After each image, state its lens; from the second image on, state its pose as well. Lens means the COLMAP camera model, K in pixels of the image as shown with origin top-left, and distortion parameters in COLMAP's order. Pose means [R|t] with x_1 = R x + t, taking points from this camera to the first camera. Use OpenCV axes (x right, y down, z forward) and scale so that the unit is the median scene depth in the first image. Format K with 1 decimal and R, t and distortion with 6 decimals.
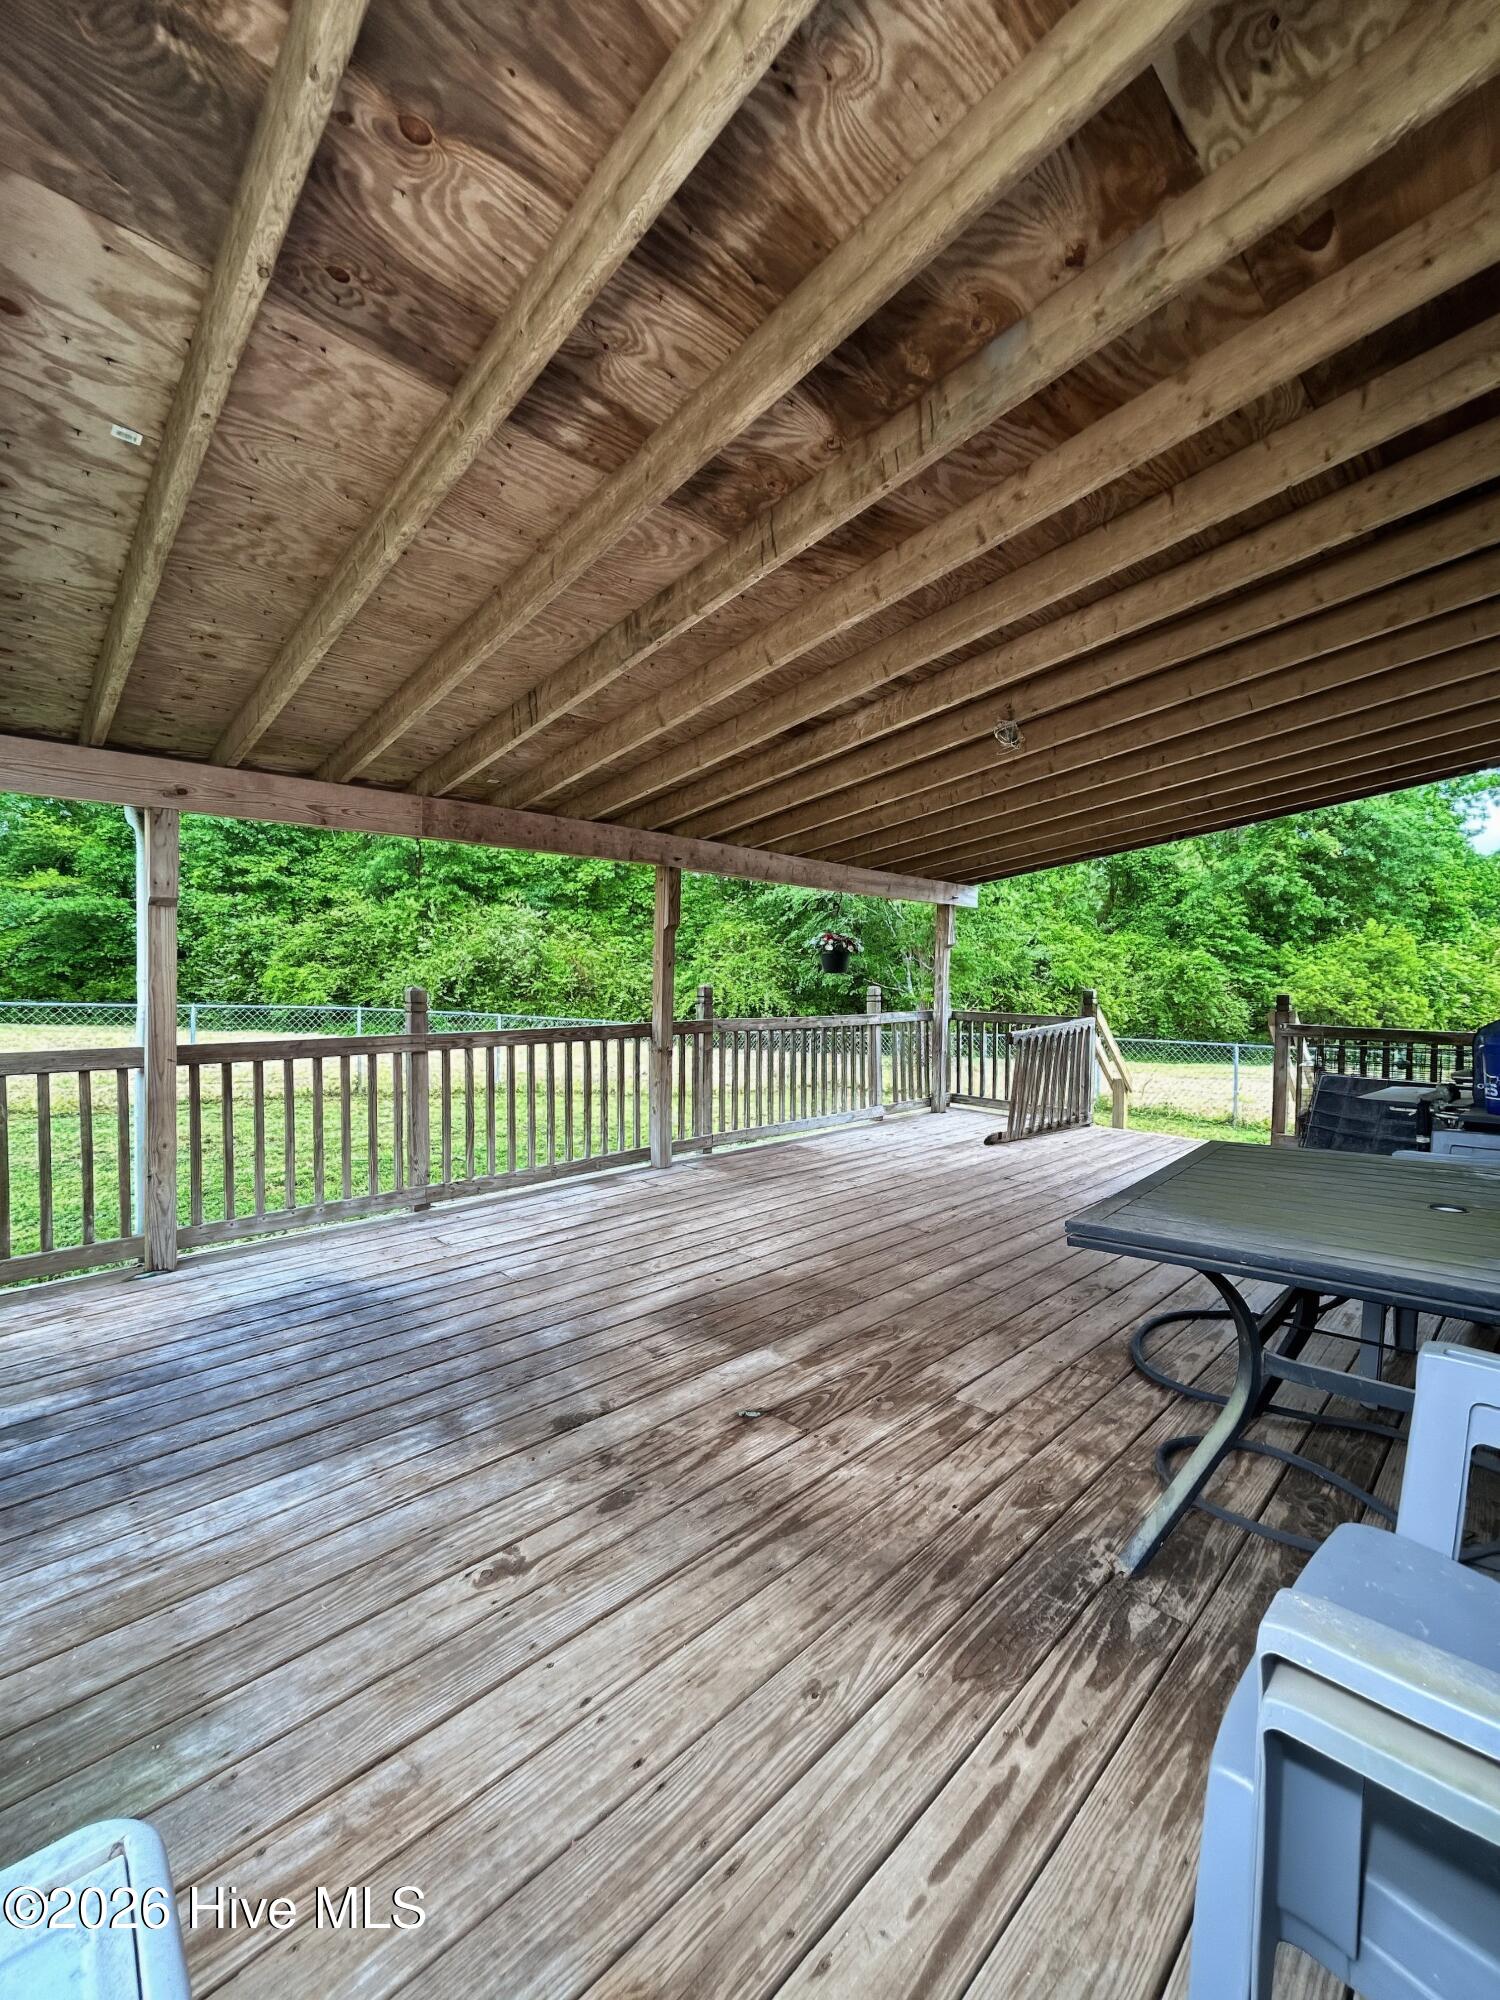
lens RADIAL K [[811.8, 0, 749.0], [0, 811.8, 1010.8], [0, 0, 1]] dist [-0.003847, 0.000163]
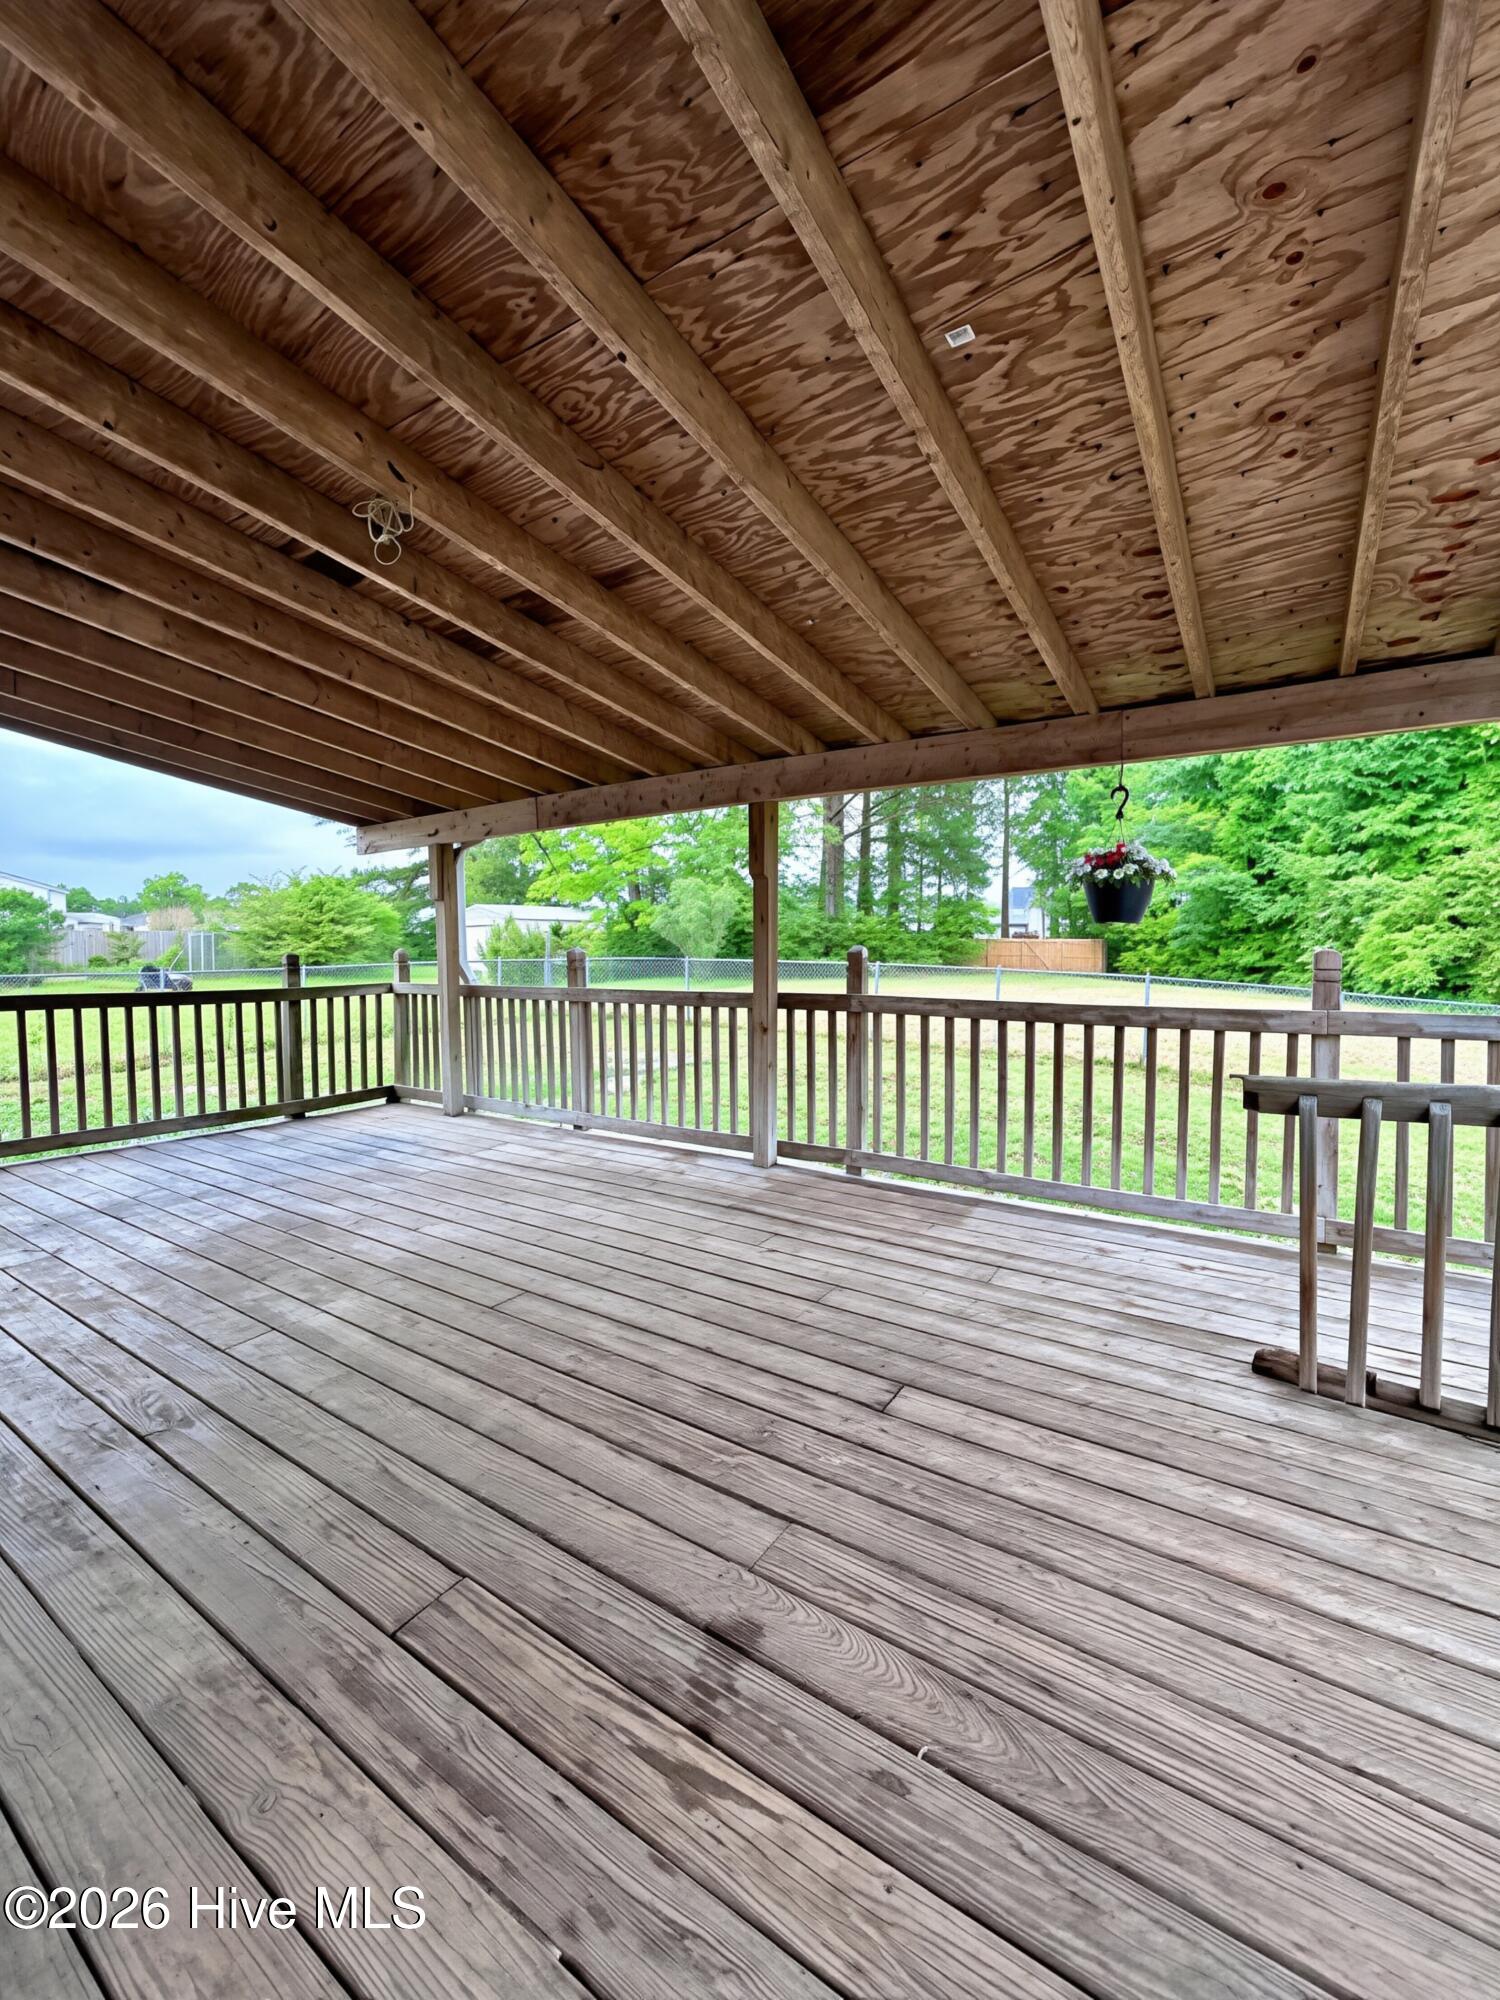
lens RADIAL K [[811.8, 0, 757.3], [0, 811.8, 997.7], [0, 0, 1]] dist [-0.003847, 0.000163]
pose [[0.223995, 0.056586, -0.972946, 0.592012], [-0.034638, 0.998145, 0.050077, -0.017671], [0.973975, 0.022484, 0.225540, 0.683329]]
